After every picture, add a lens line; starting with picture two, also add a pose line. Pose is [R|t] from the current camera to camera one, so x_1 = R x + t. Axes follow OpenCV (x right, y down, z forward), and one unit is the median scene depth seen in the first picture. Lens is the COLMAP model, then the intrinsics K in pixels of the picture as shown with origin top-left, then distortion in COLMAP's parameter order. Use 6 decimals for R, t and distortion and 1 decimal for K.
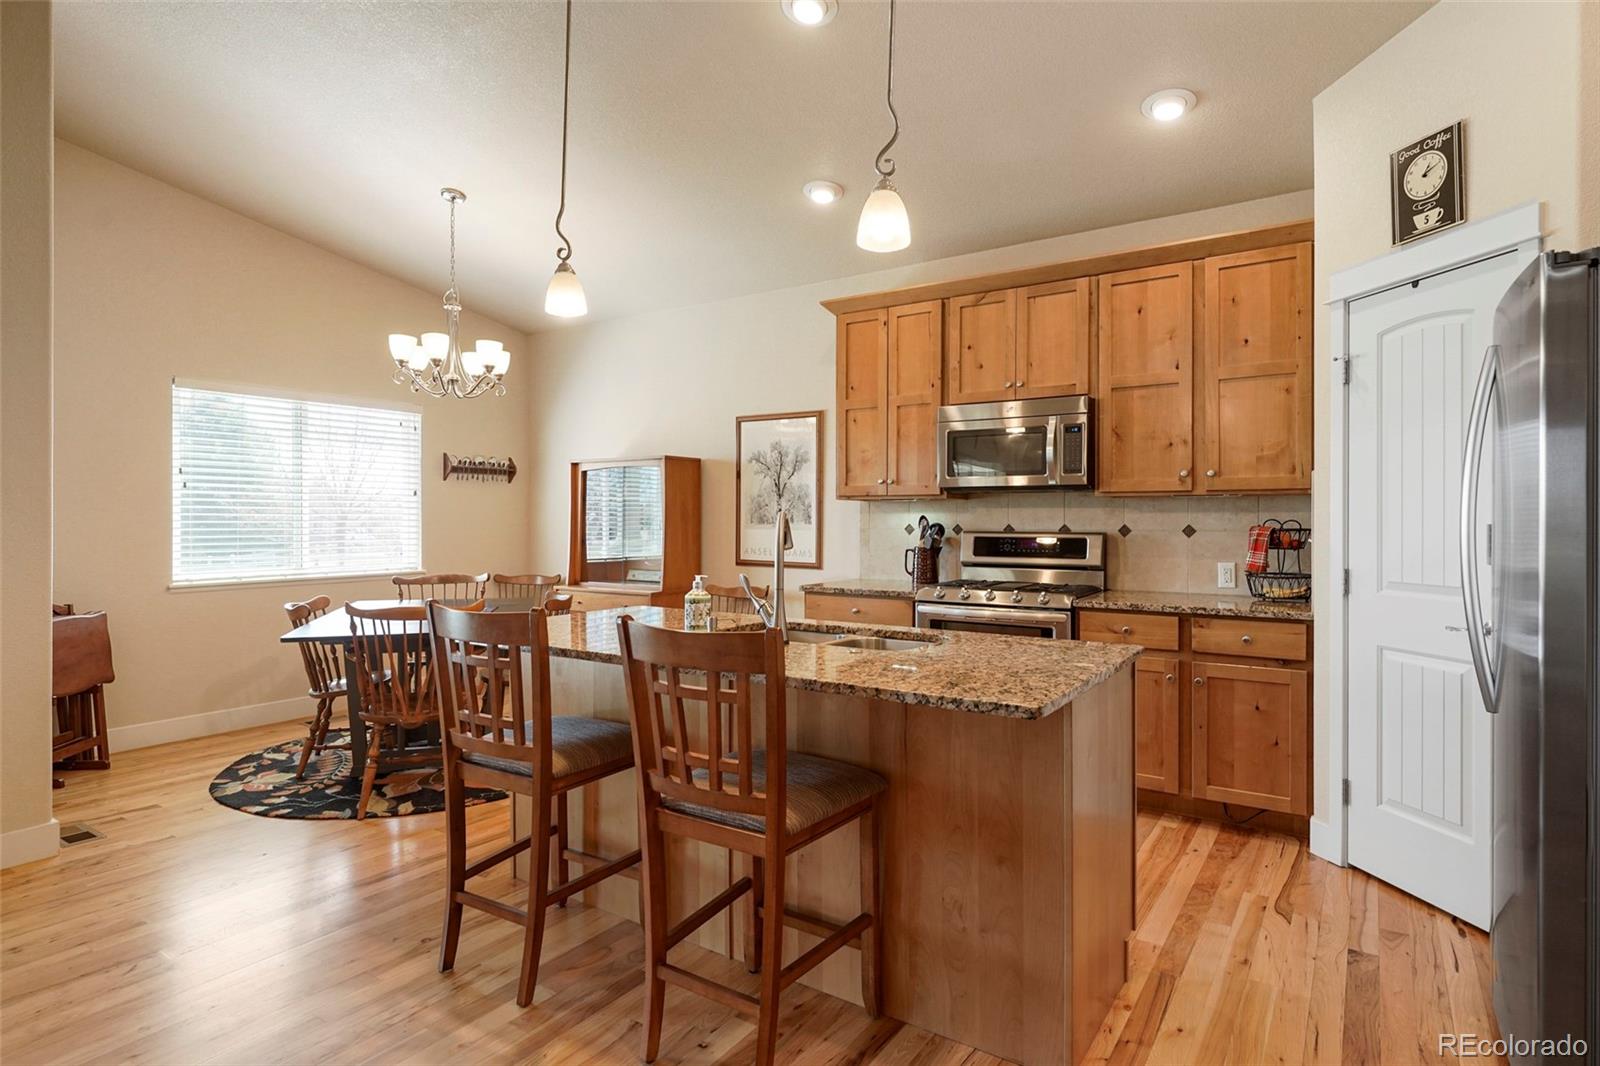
lens RADIAL K [[831.0, 0, 797.6], [0, 831.0, 521.2], [0, 0, 1]] dist [-0.003123, -0.001566]
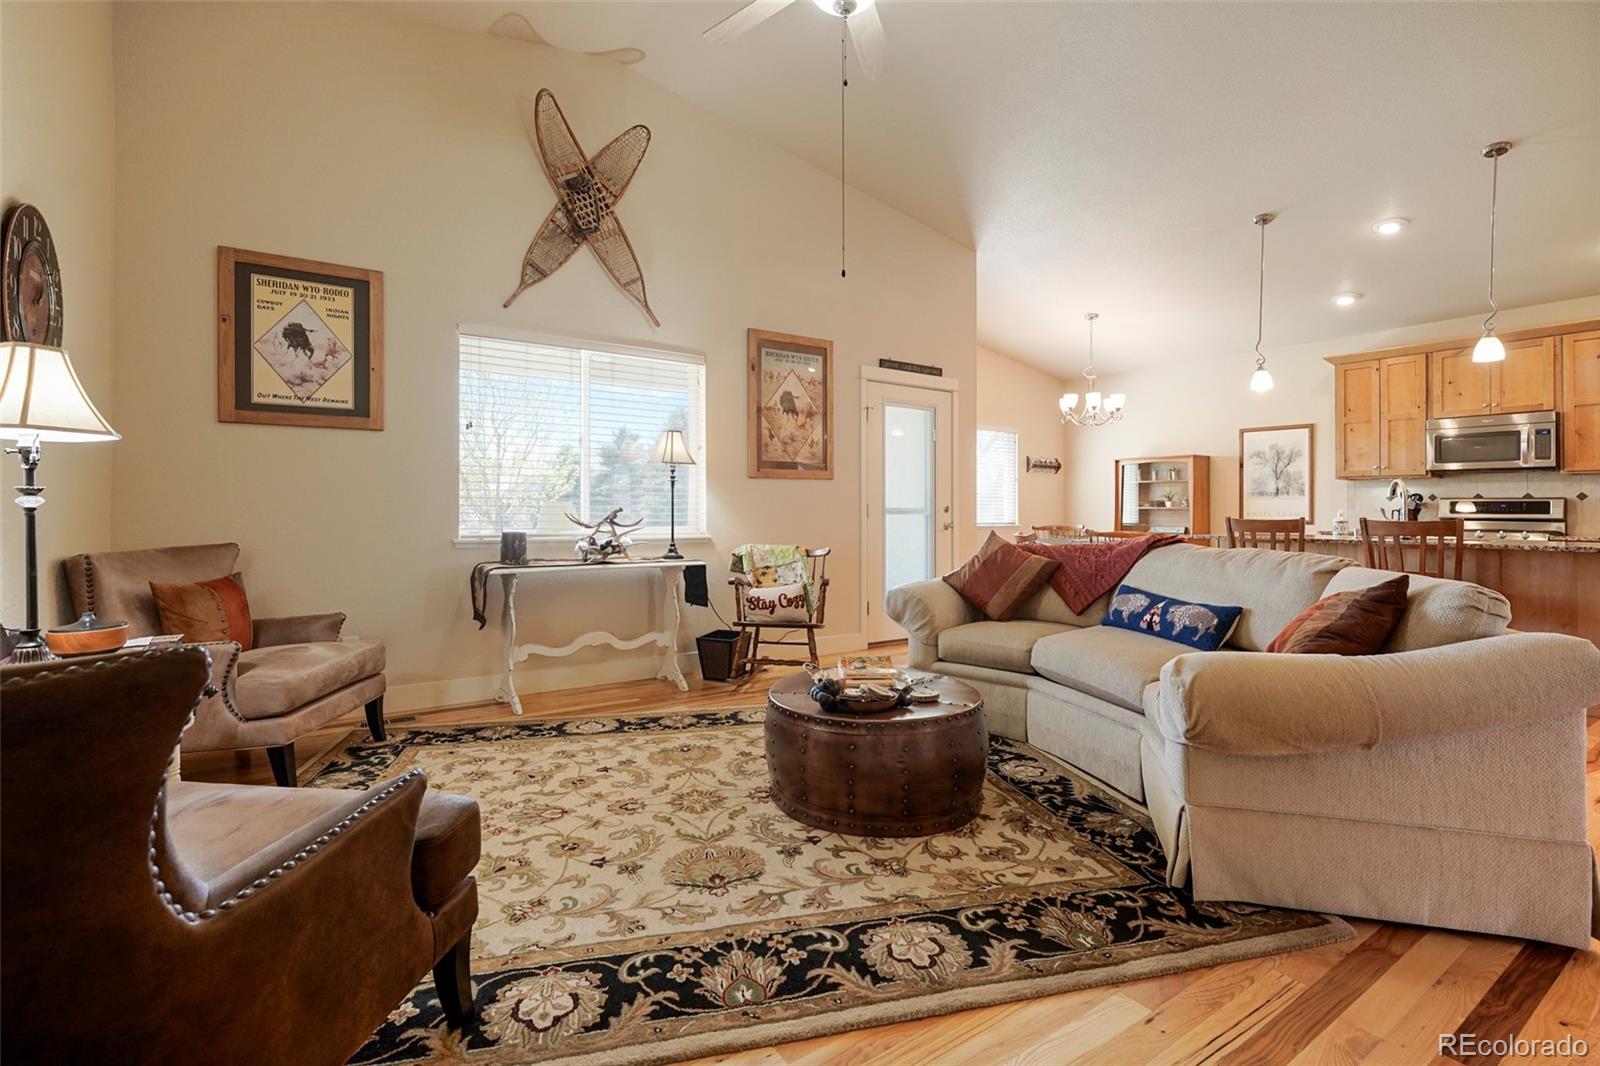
lens RADIAL K [[723.1, 0, 803.0], [0, 723.1, 497.2], [0, 0, 1]] dist [0.002760, -0.000403]
pose [[0.928422, -0.001237, -0.371525, -0.445196], [-0.006837, 0.999768, -0.020414, 0.050264], [0.371464, 0.021492, 0.928199, -0.777941]]
